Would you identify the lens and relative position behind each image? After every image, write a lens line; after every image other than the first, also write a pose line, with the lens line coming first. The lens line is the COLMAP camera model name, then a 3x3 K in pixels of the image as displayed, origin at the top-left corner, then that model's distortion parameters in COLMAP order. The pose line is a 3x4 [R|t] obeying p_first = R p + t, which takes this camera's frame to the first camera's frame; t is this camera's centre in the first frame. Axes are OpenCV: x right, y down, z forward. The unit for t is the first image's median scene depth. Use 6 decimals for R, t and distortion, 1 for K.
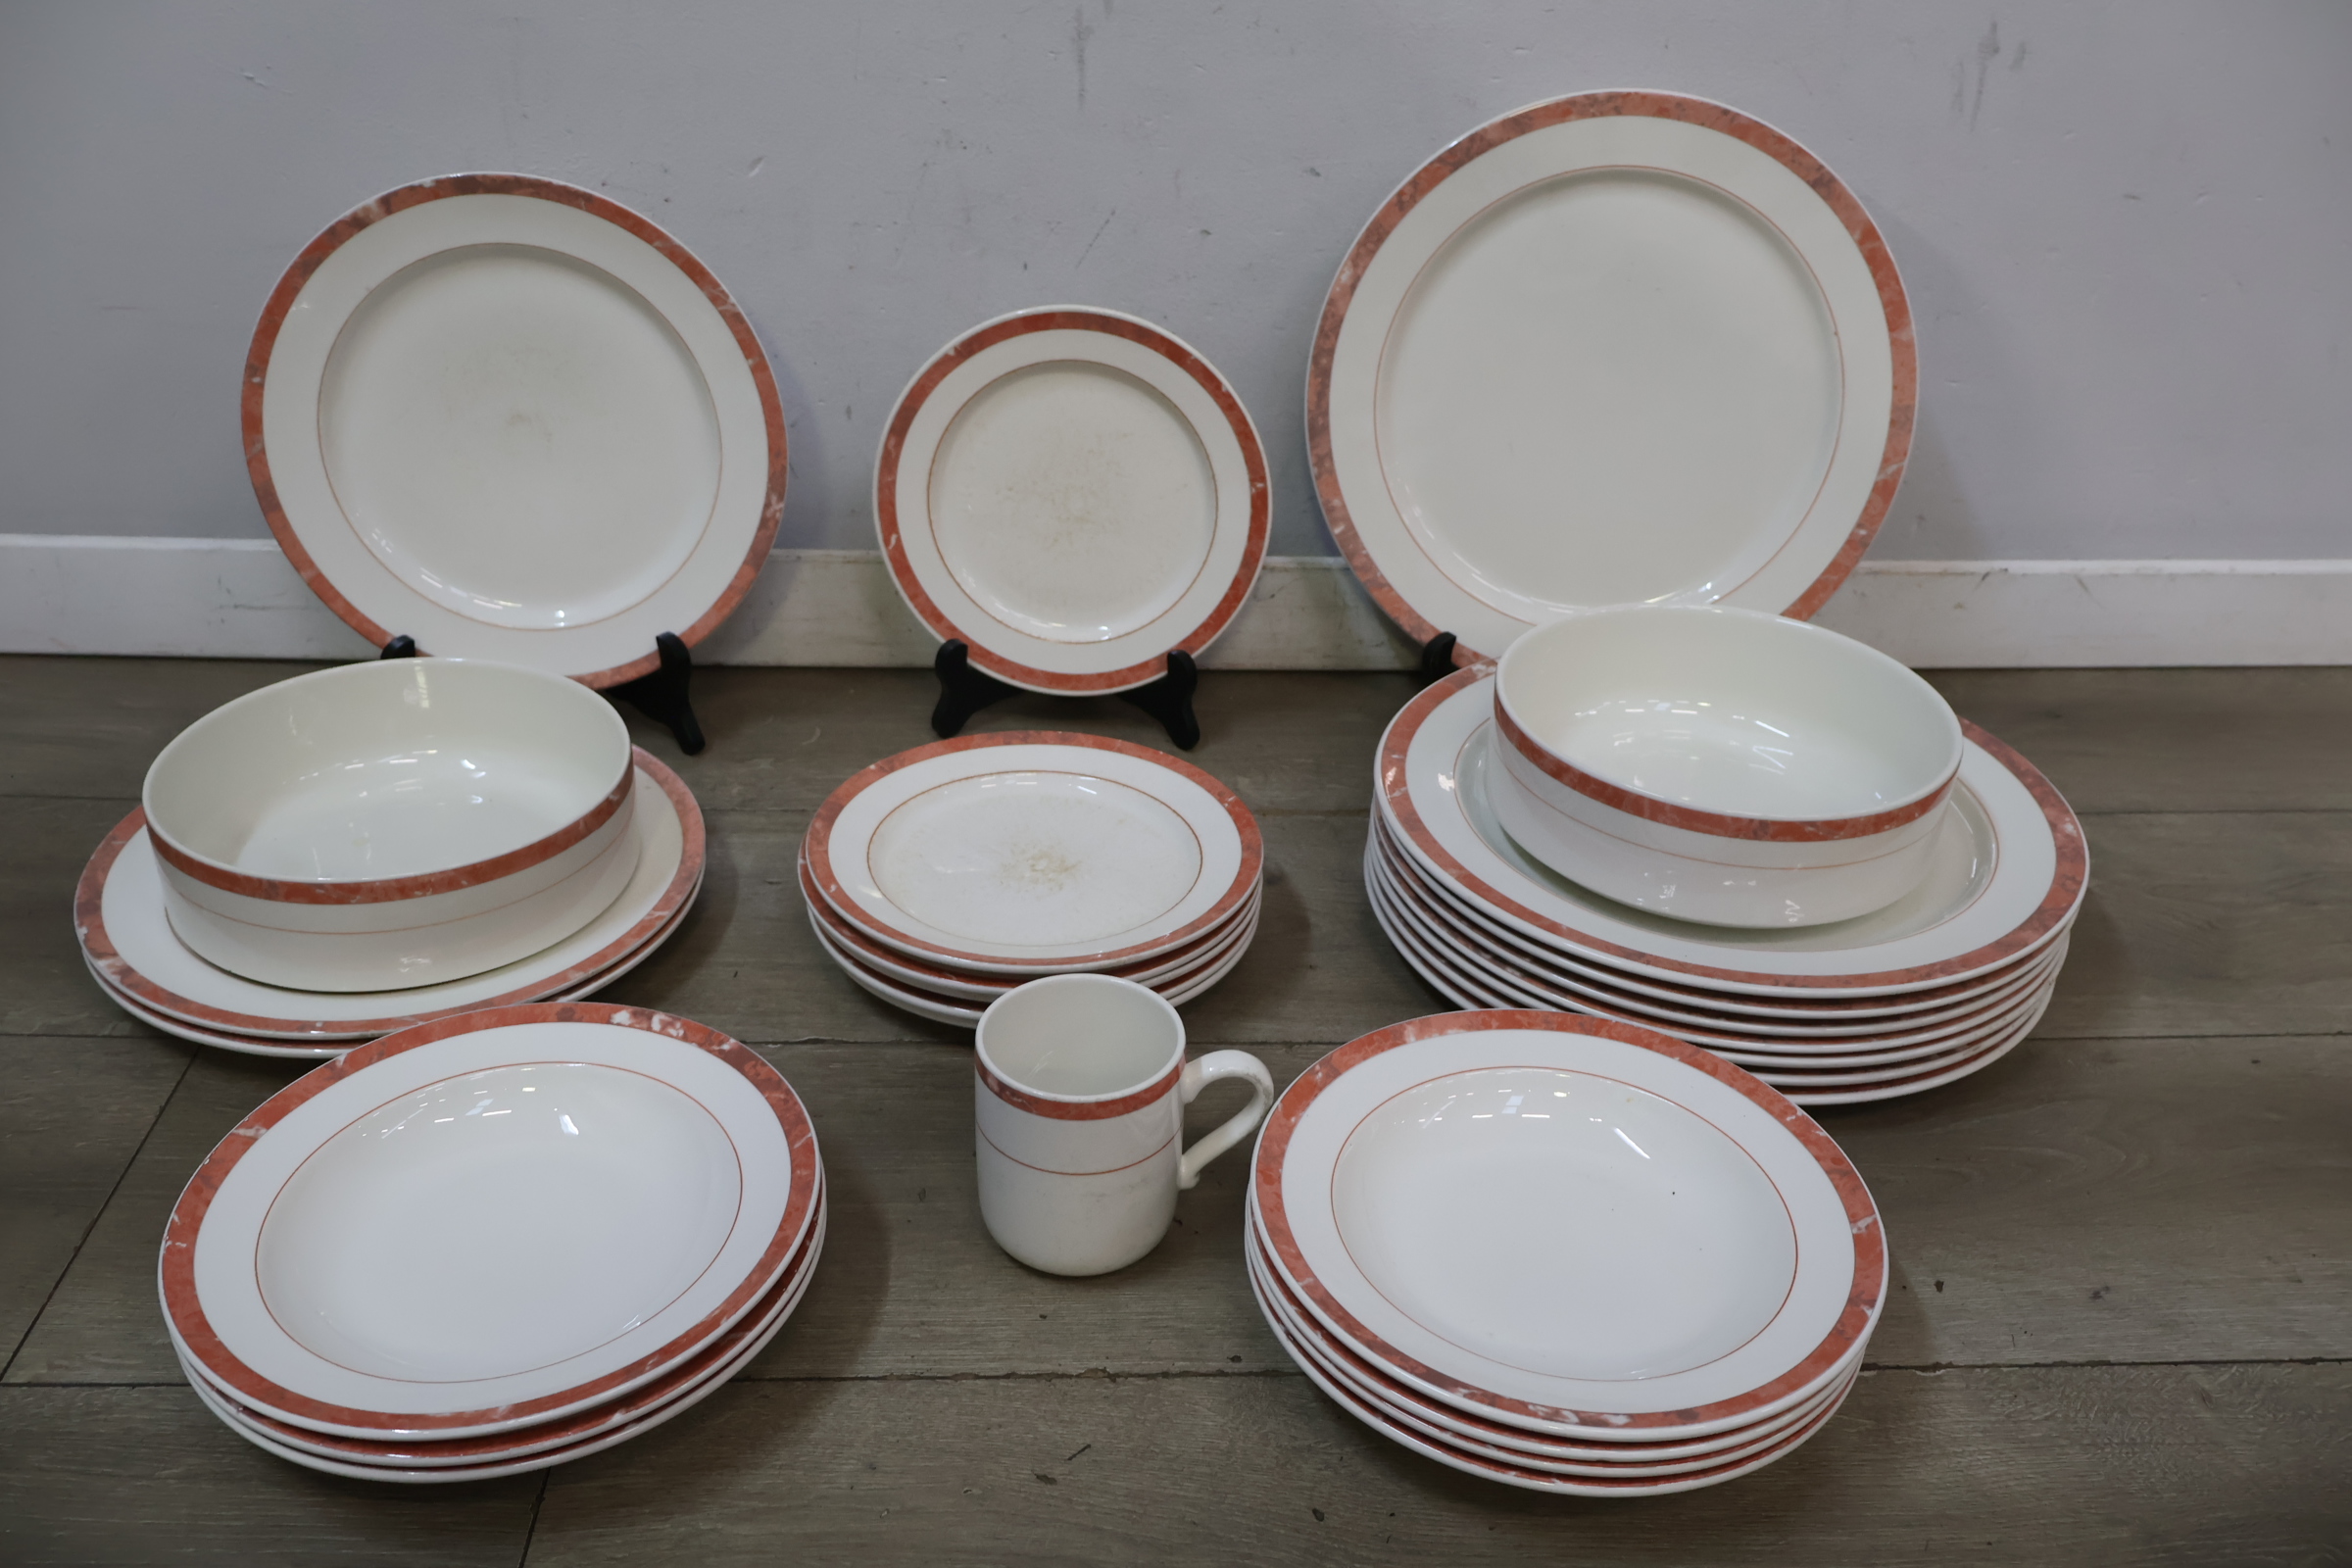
lens RADIAL K [[1999.6, 0, 1163.7], [0, 1999.6, 772.3], [0, 0, 1]] dist [0.008523, 0.004870]
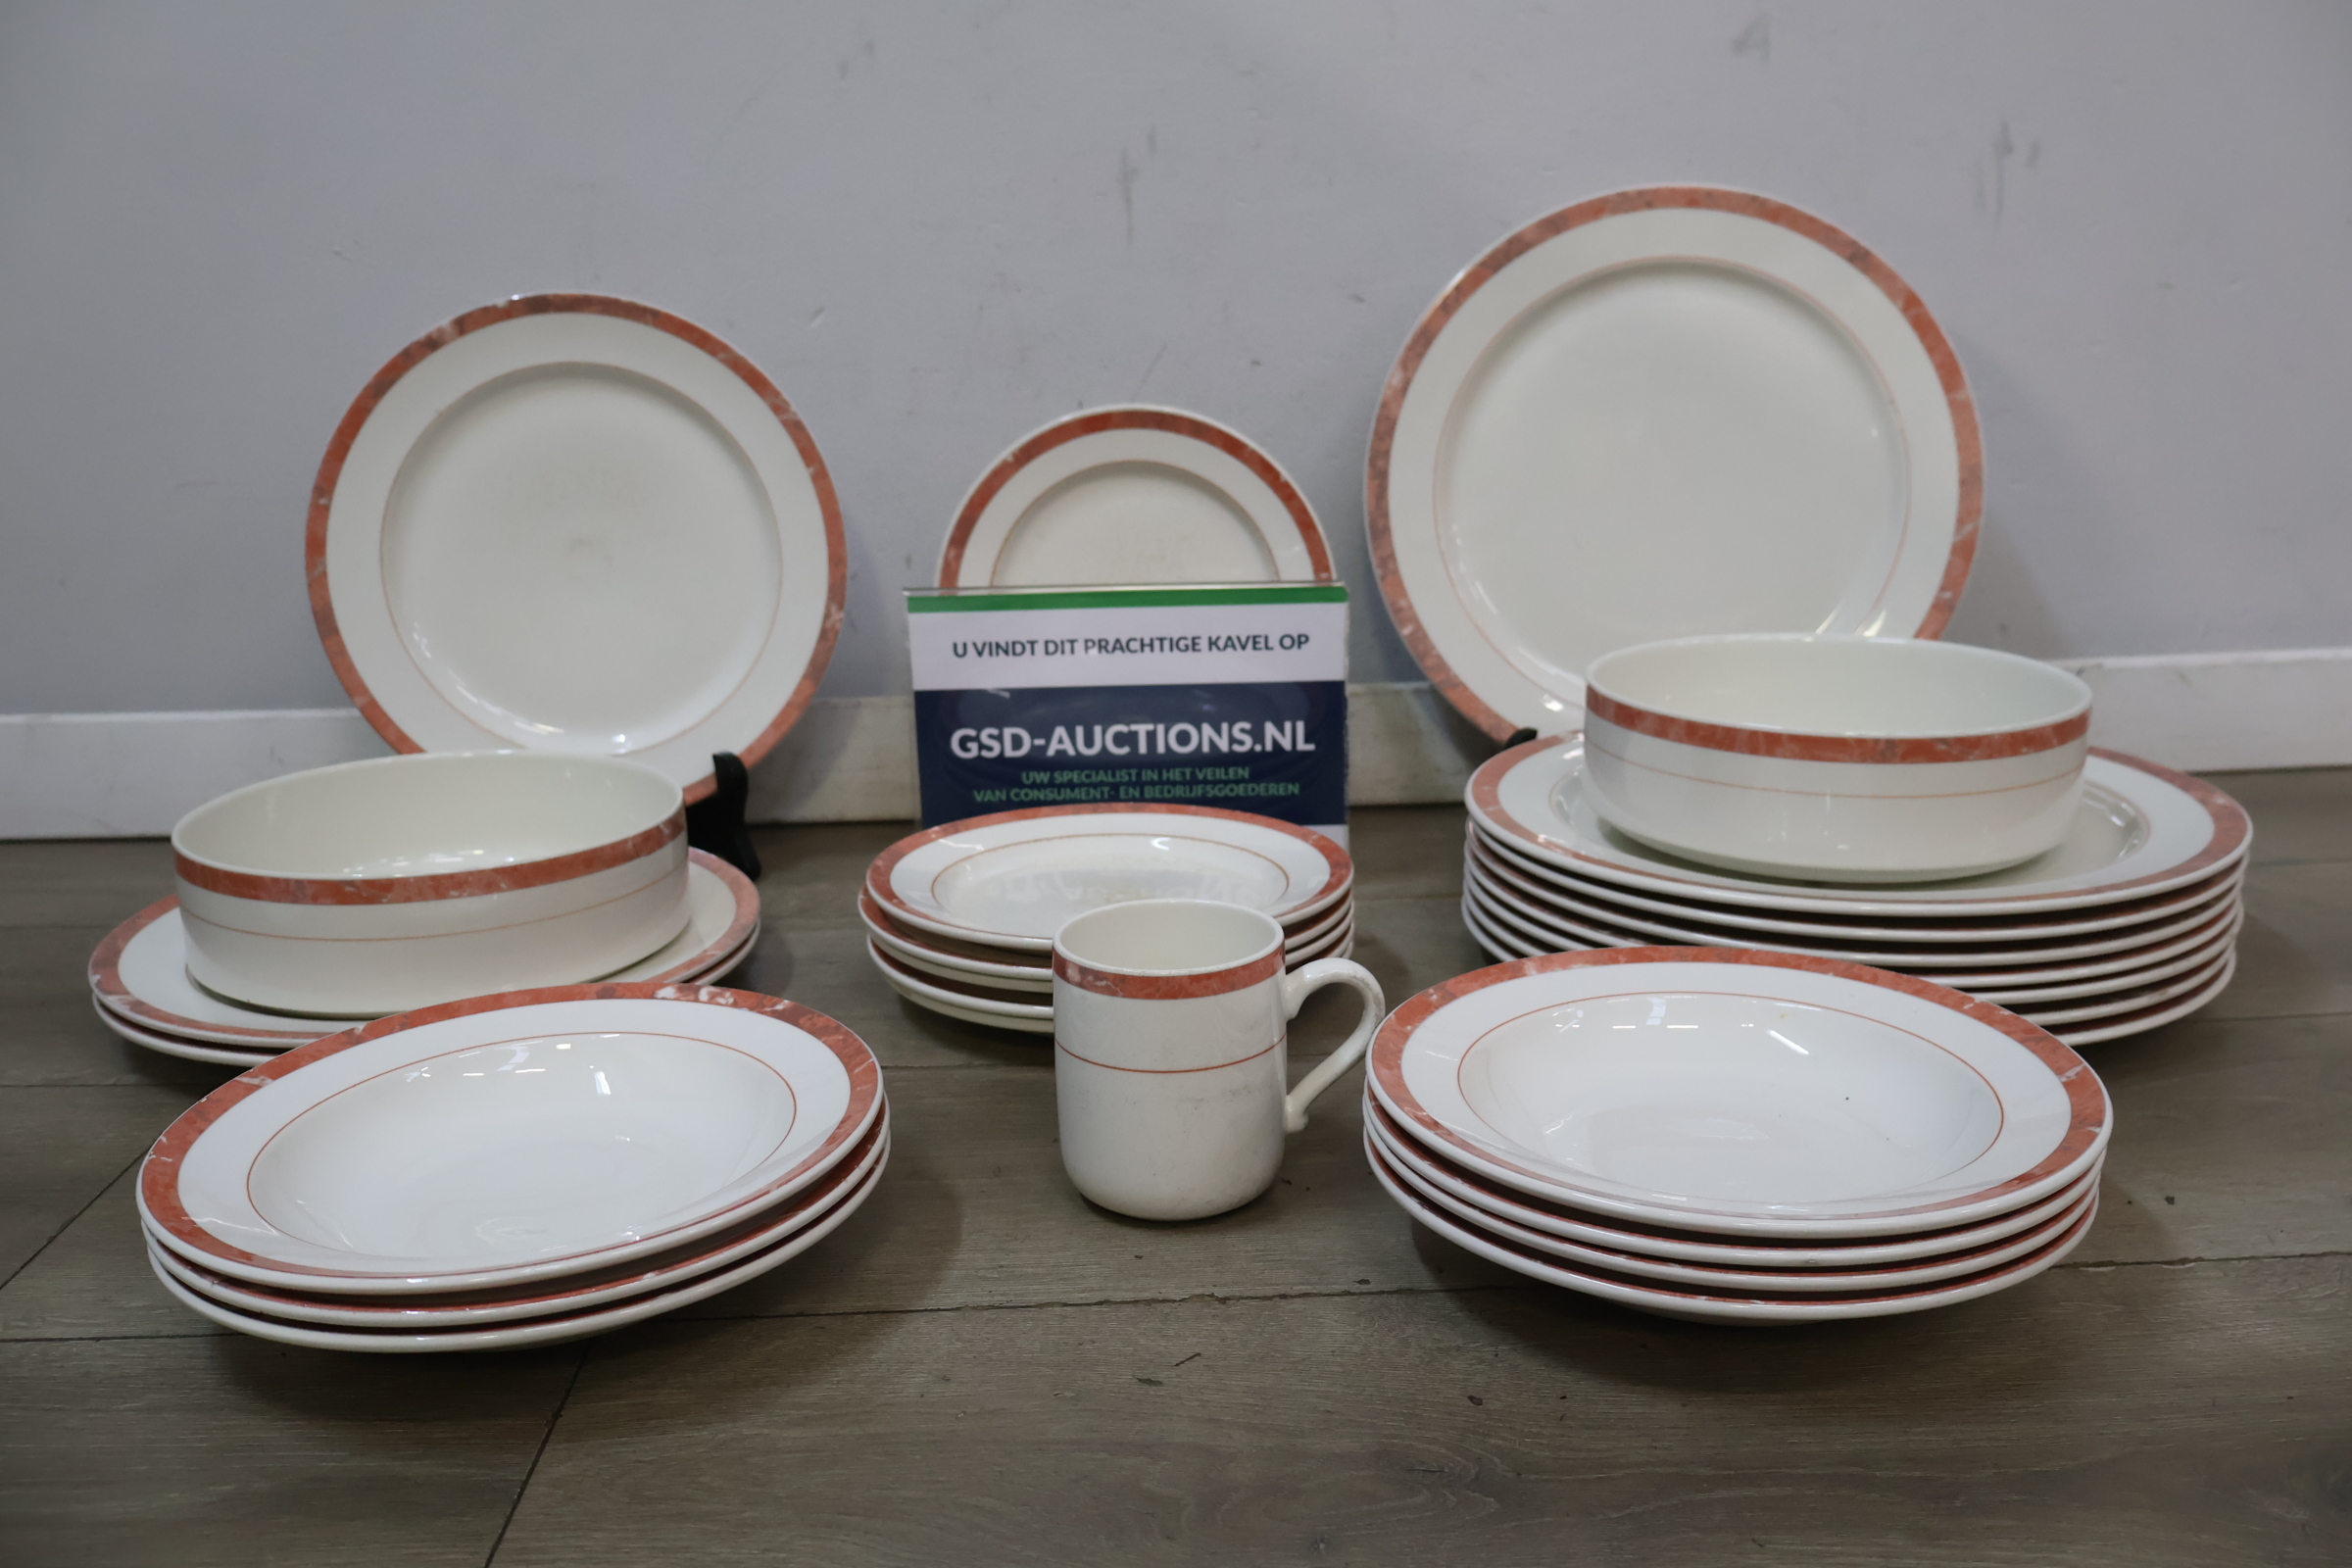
lens RADIAL K [[1999.6, 0, 1170.0], [0, 1999.6, 789.9], [0, 0, 1]] dist [0.008523, 0.004870]
pose [[0.998636, -0.048405, -0.019587, -0.014356], [0.041580, 0.964041, -0.262482, 0.223516], [0.031588, 0.261310, 0.964738, 0.078176]]
